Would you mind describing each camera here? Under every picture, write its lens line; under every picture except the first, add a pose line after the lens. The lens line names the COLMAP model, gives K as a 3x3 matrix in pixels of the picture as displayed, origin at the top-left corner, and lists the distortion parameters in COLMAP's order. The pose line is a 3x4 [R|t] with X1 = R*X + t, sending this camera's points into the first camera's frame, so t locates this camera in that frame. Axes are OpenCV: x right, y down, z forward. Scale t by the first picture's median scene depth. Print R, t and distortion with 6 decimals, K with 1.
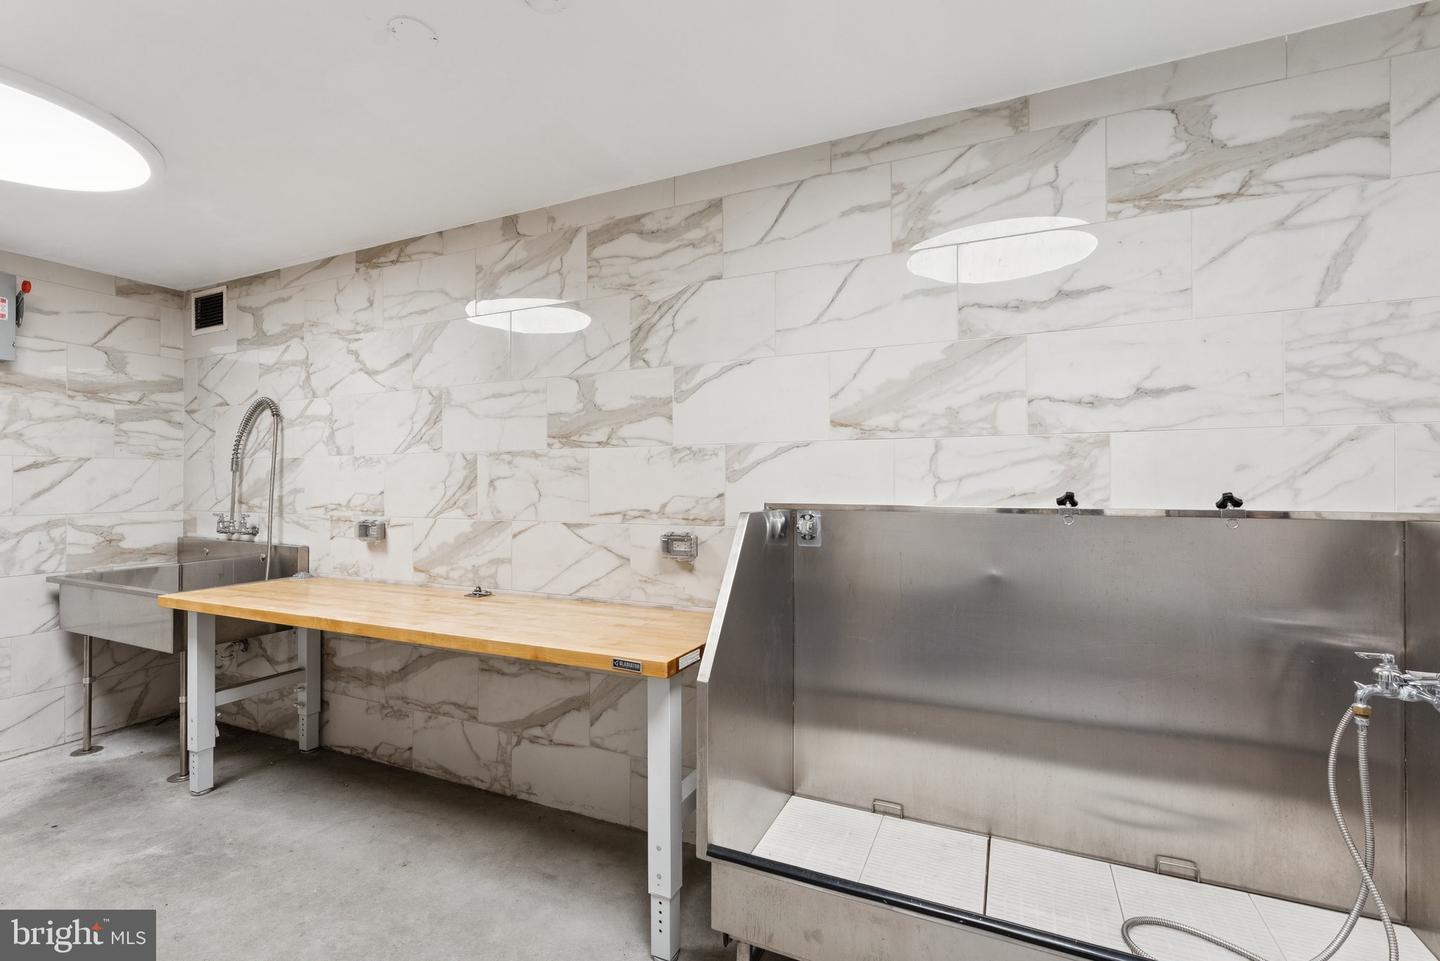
lens RADIAL K [[635.3, 0, 717.5], [0, 635.3, 486.6], [0, 0, 1]] dist [-0.001658, 0.000182]
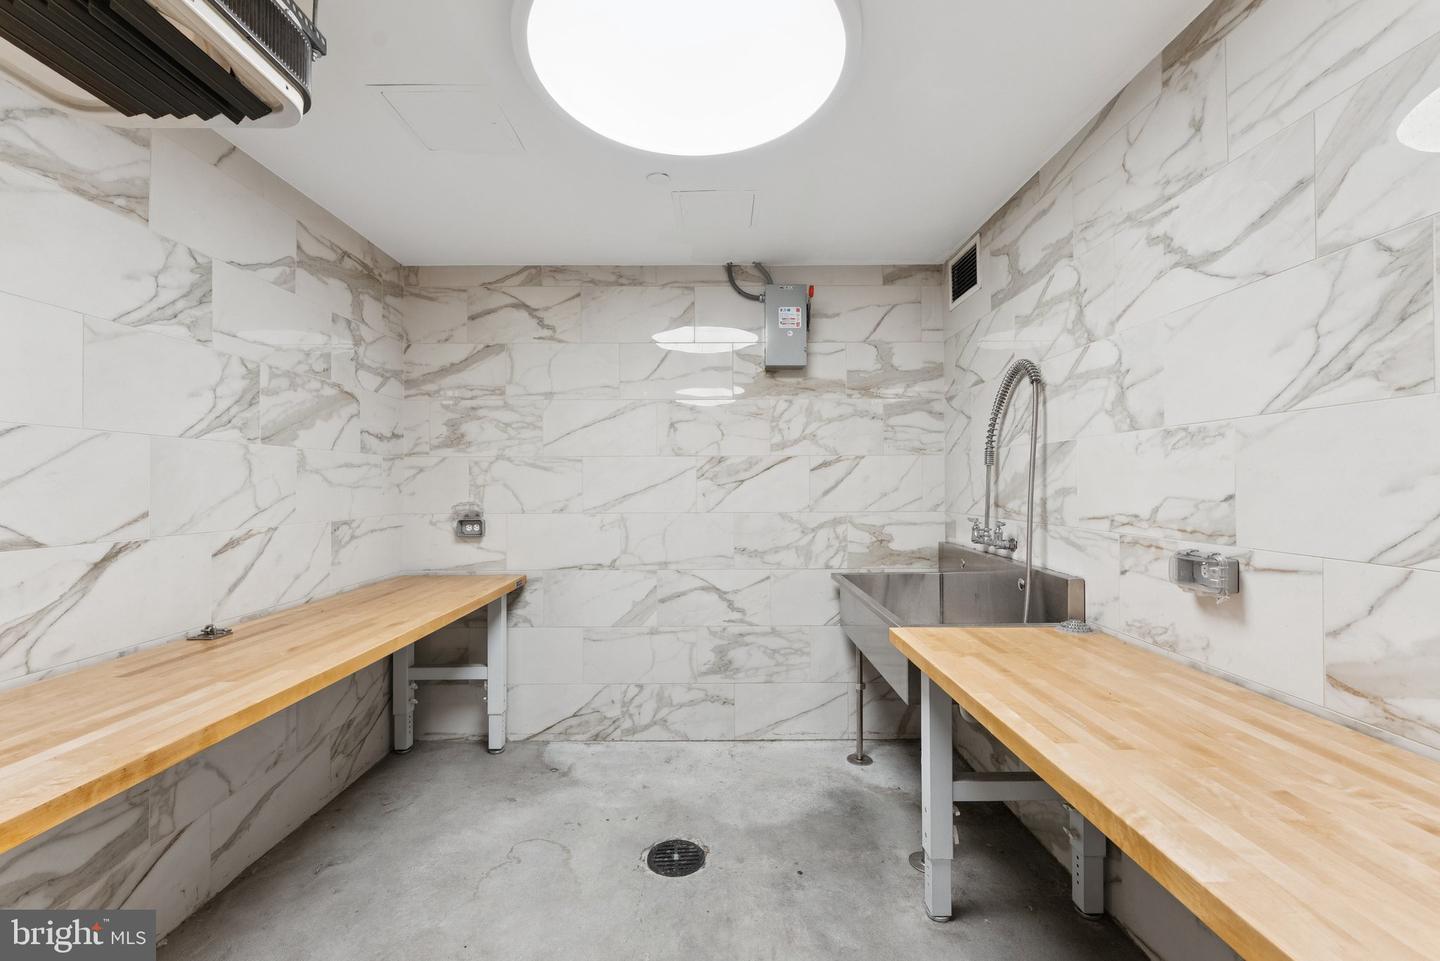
lens RADIAL K [[596.1, 0, 716.2], [0, 596.1, 473.8], [0, 0, 1]] dist [-0.000245, 0.000045]
pose [[0.425382, -0.016530, -0.904863, -0.260206], [0.000467, 0.999837, -0.018045, -0.000368], [0.905014, 0.007254, 0.425321, 0.413725]]
